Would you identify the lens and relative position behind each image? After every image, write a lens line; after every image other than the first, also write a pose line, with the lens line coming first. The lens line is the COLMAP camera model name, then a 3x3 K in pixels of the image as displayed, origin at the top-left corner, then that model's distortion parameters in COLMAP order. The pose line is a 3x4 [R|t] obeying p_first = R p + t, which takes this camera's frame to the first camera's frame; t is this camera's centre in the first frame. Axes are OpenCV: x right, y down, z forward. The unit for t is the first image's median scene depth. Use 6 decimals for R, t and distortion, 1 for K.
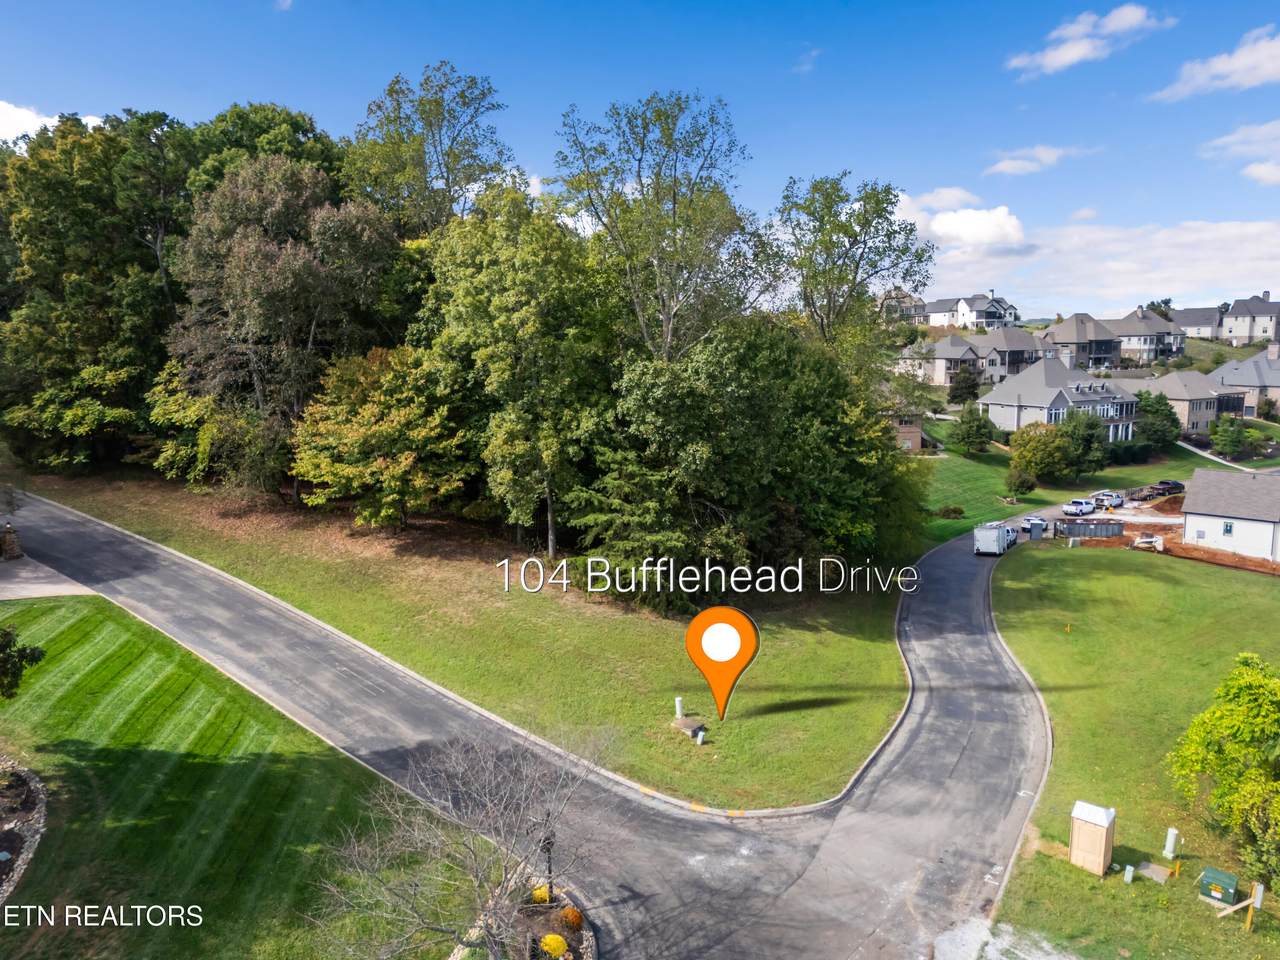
lens RADIAL K [[944.0, 0, 640.0], [0, 944.0, 480.0], [0, 0, 1]] dist [0.070286, -0.061123]
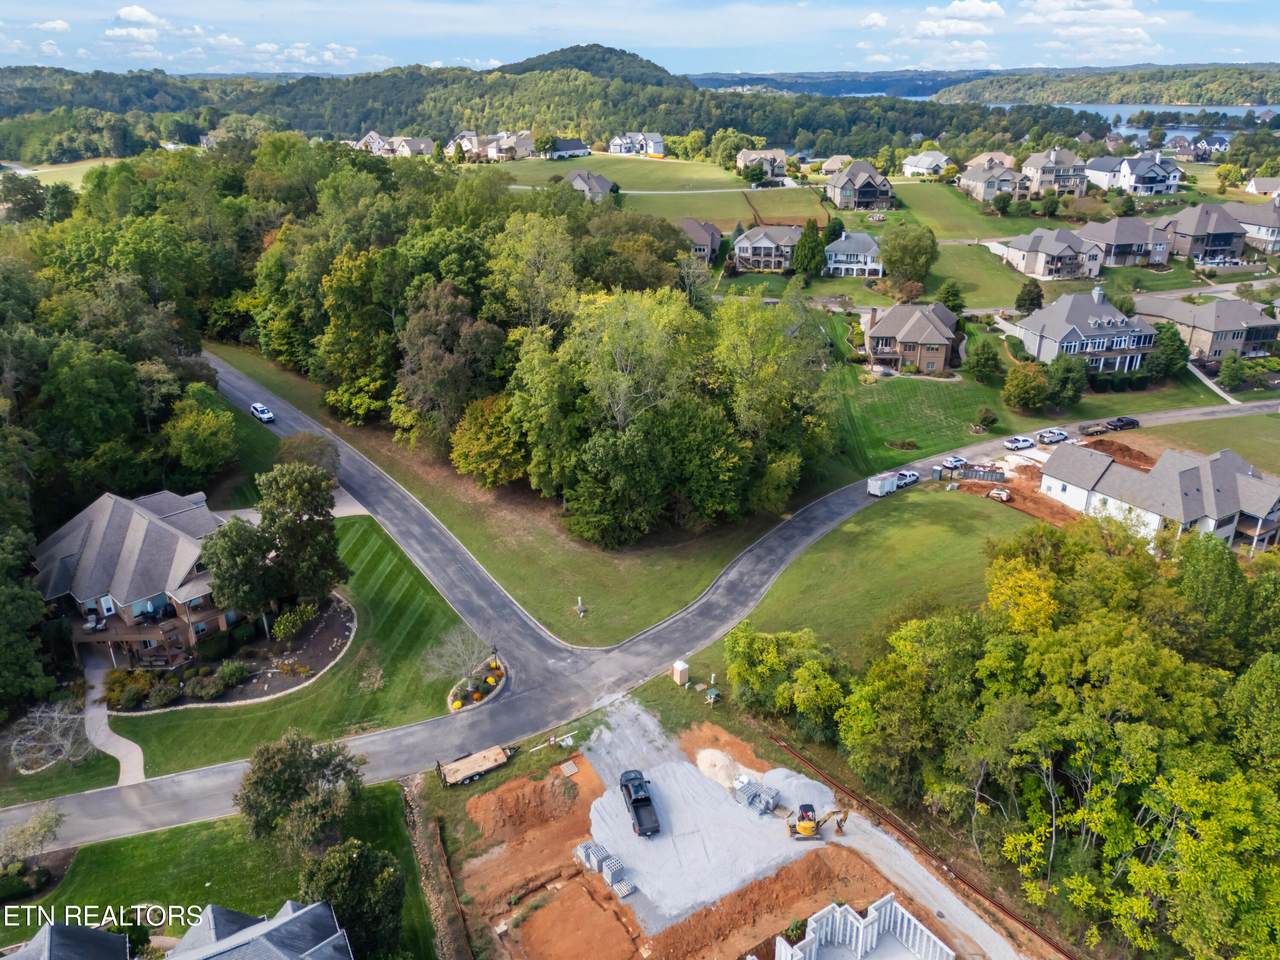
lens RADIAL K [[944.0, 0, 640.0], [0, 944.0, 480.0], [0, 0, 1]] dist [0.070286, -0.061123]
pose [[0.969081, 0.103127, -0.224159, 0.490665], [-0.043653, 0.965795, 0.255606, -0.486257], [0.242851, -0.237918, 0.940435, -0.839132]]
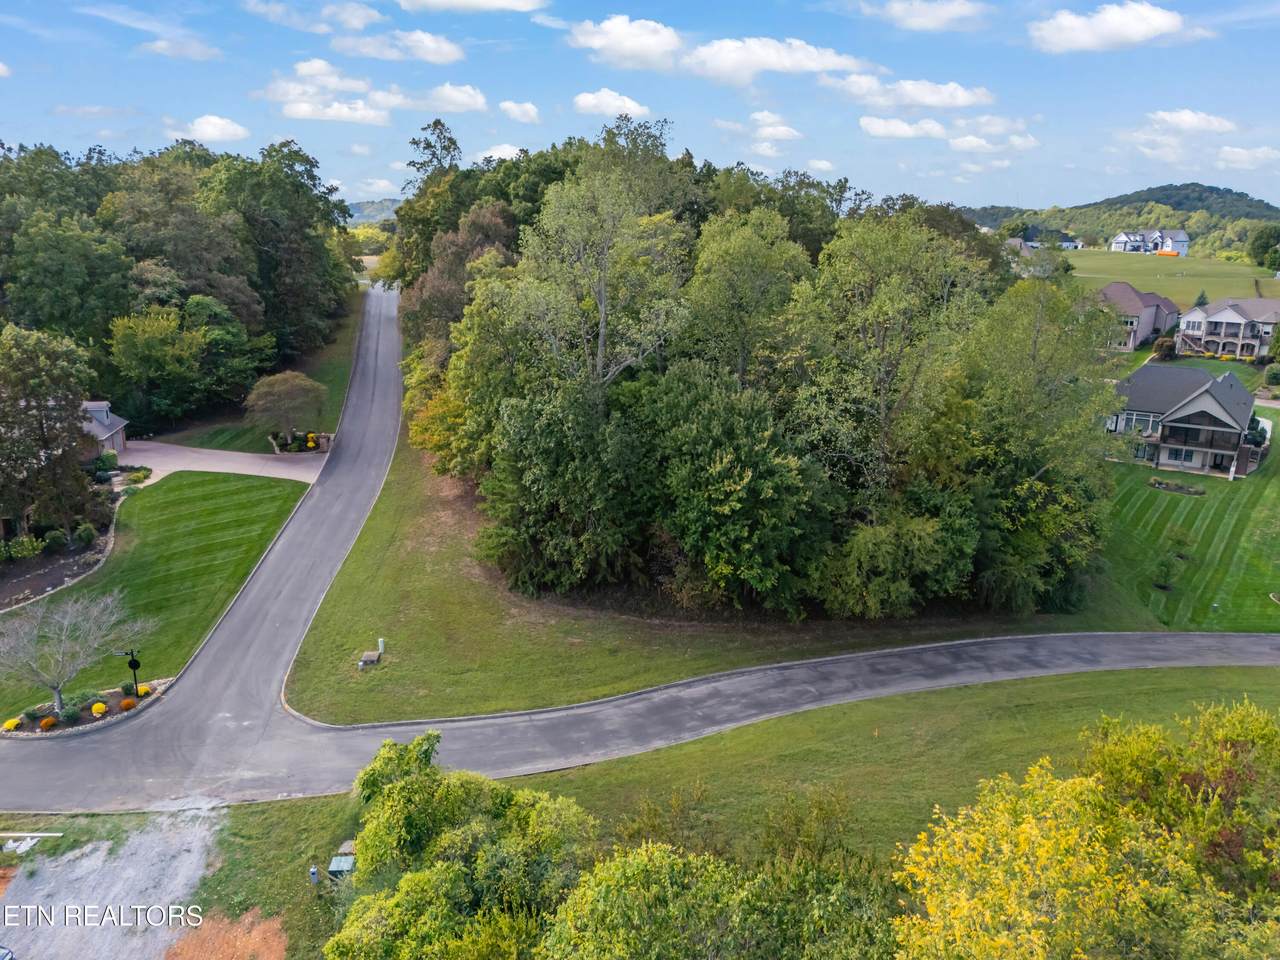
lens RADIAL K [[944.0, 0, 640.0], [0, 944.0, 480.0], [0, 0, 1]] dist [0.070286, -0.061123]
pose [[0.682210, 0.210757, -0.700122, 0.881536], [-0.135878, 0.977419, 0.161829, -0.205686], [0.718420, -0.015270, 0.695442, 0.183538]]
